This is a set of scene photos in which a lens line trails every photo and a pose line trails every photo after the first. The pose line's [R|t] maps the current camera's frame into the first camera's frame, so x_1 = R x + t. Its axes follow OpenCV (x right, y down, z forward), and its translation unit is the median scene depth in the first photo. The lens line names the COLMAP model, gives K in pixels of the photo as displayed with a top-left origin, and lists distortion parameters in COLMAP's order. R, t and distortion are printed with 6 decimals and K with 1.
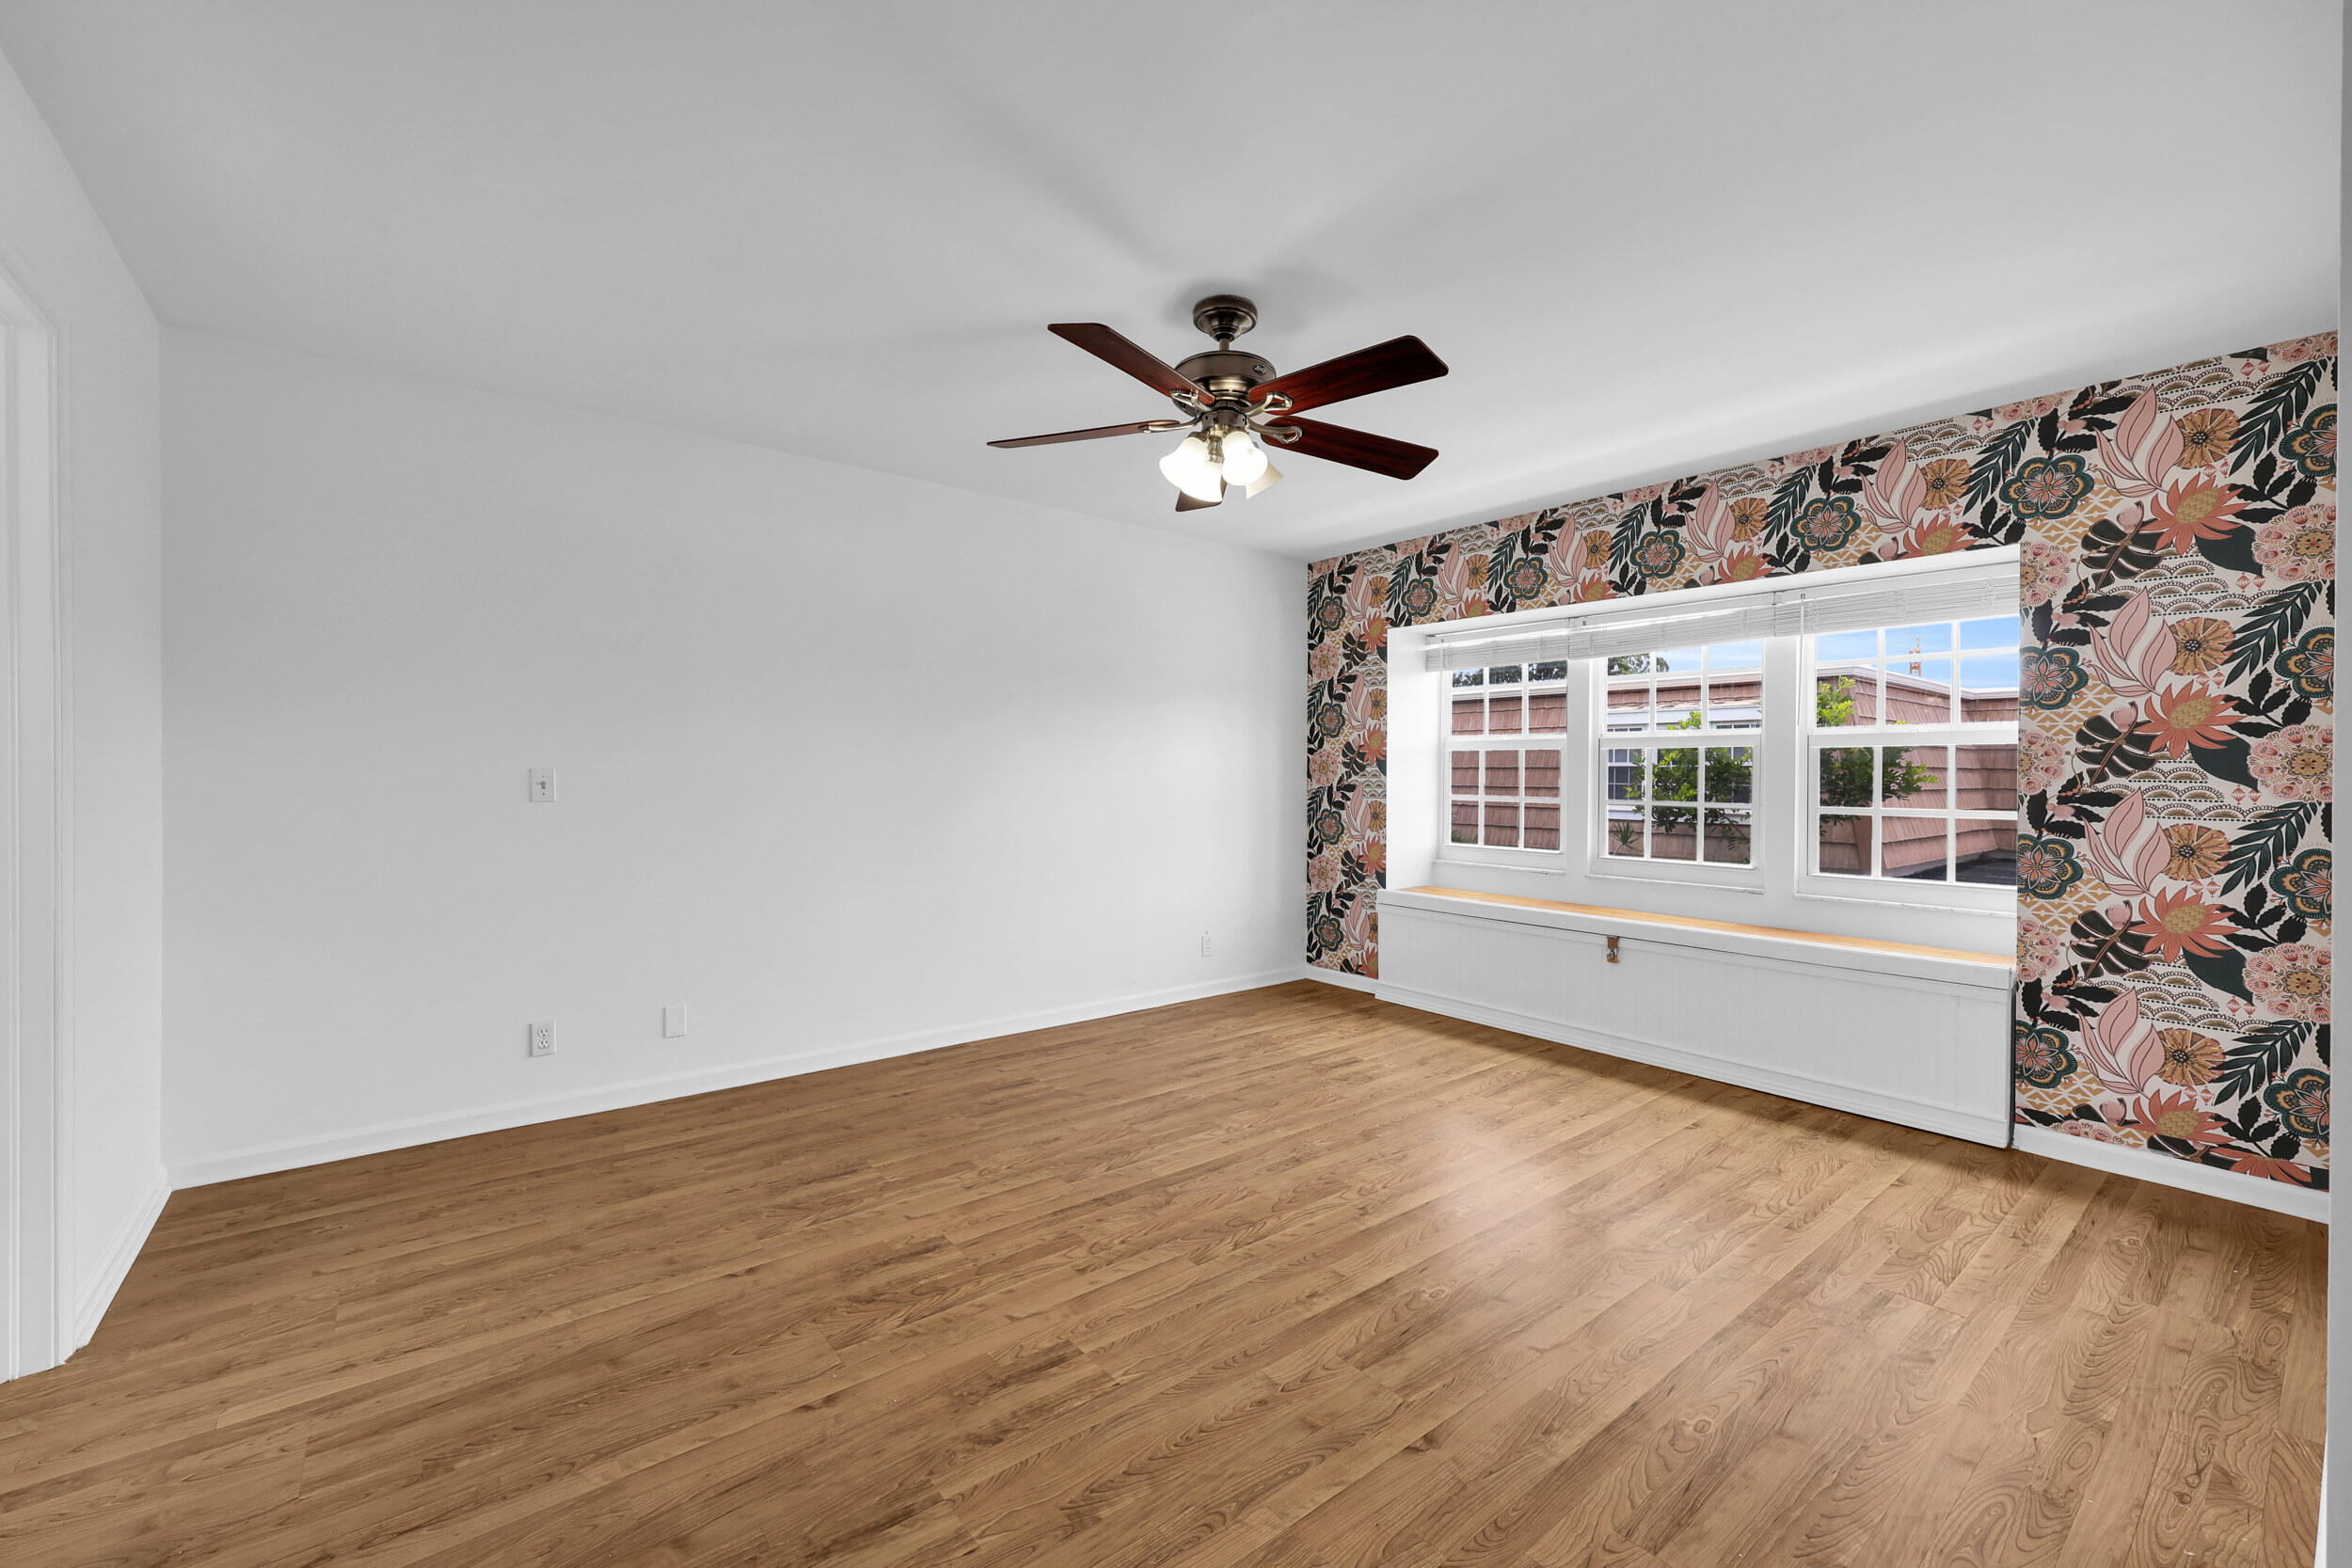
lens RADIAL K [[951.5, 0, 1171.2], [0, 951.5, 775.6], [0, 0, 1]] dist [0.011890, -0.000133]
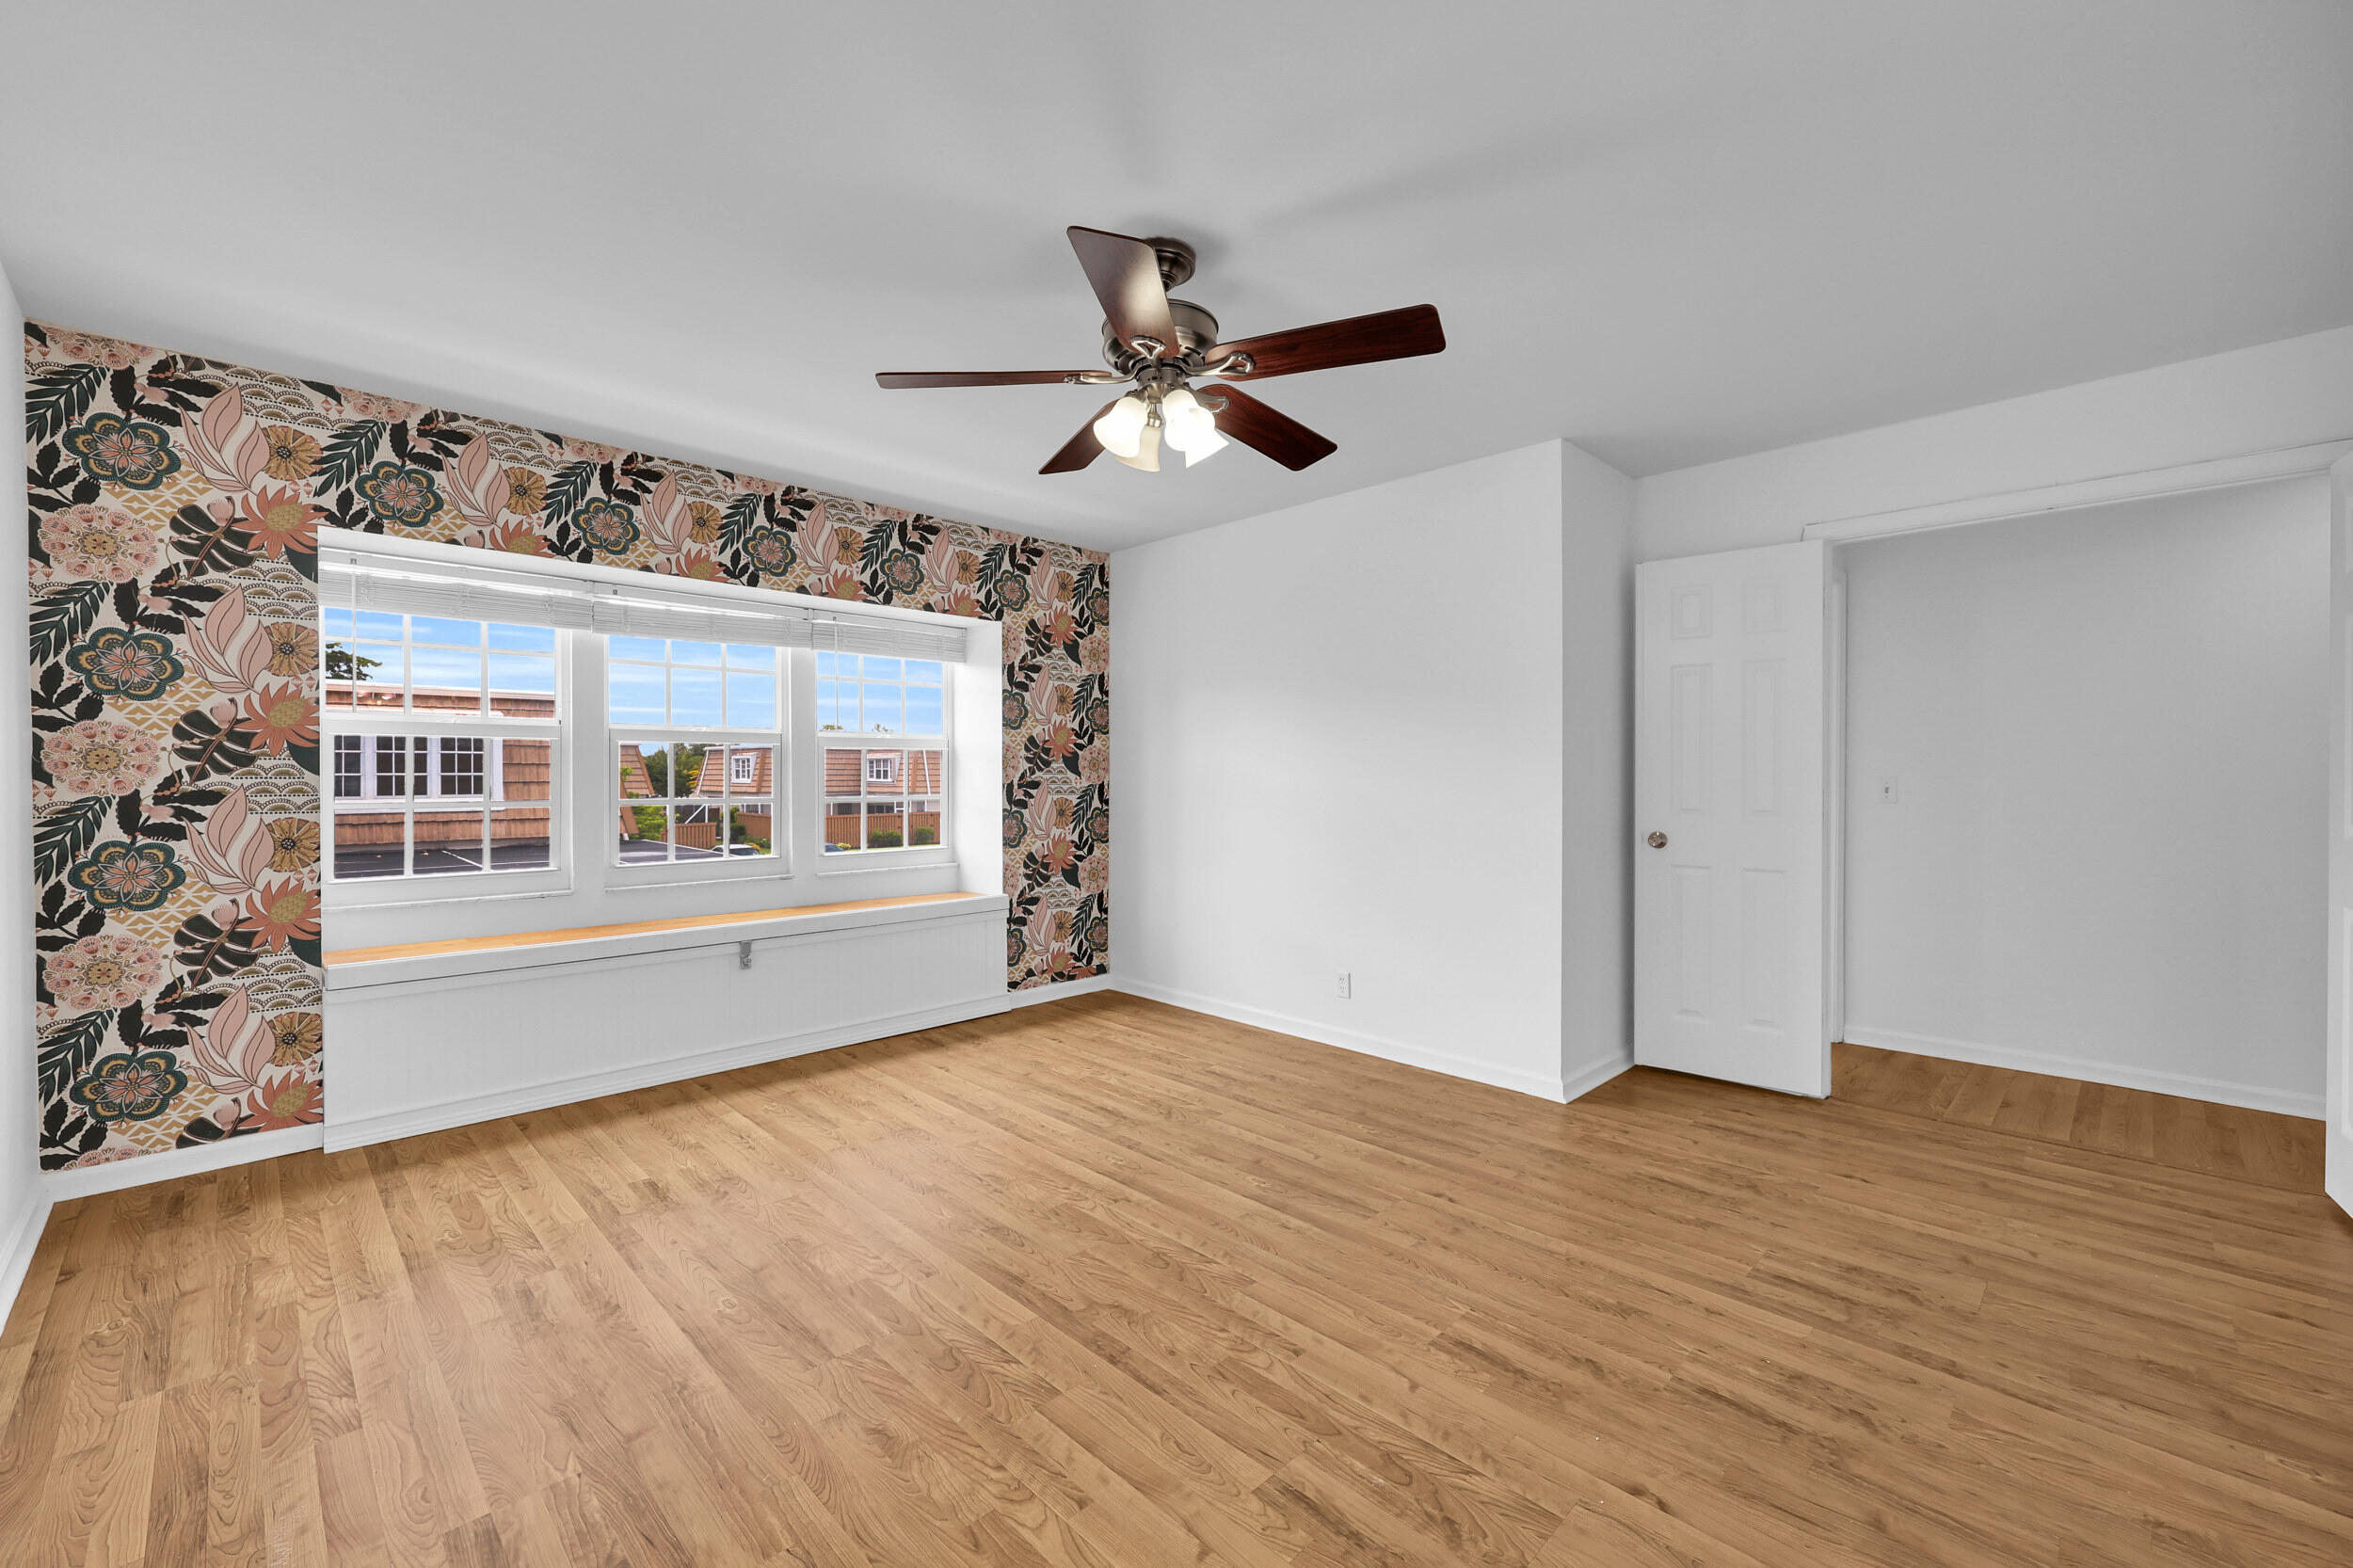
lens RADIAL K [[951.9, 0, 1175.7], [0, 951.9, 775.7], [0, 0, 1]] dist [-0.007359, 0.000302]
pose [[-0.104659, -0.006108, 0.994489, -0.588609], [0.003143, 0.999974, 0.006472, -0.001257], [-0.994503, 0.003803, -0.104637, 0.762030]]
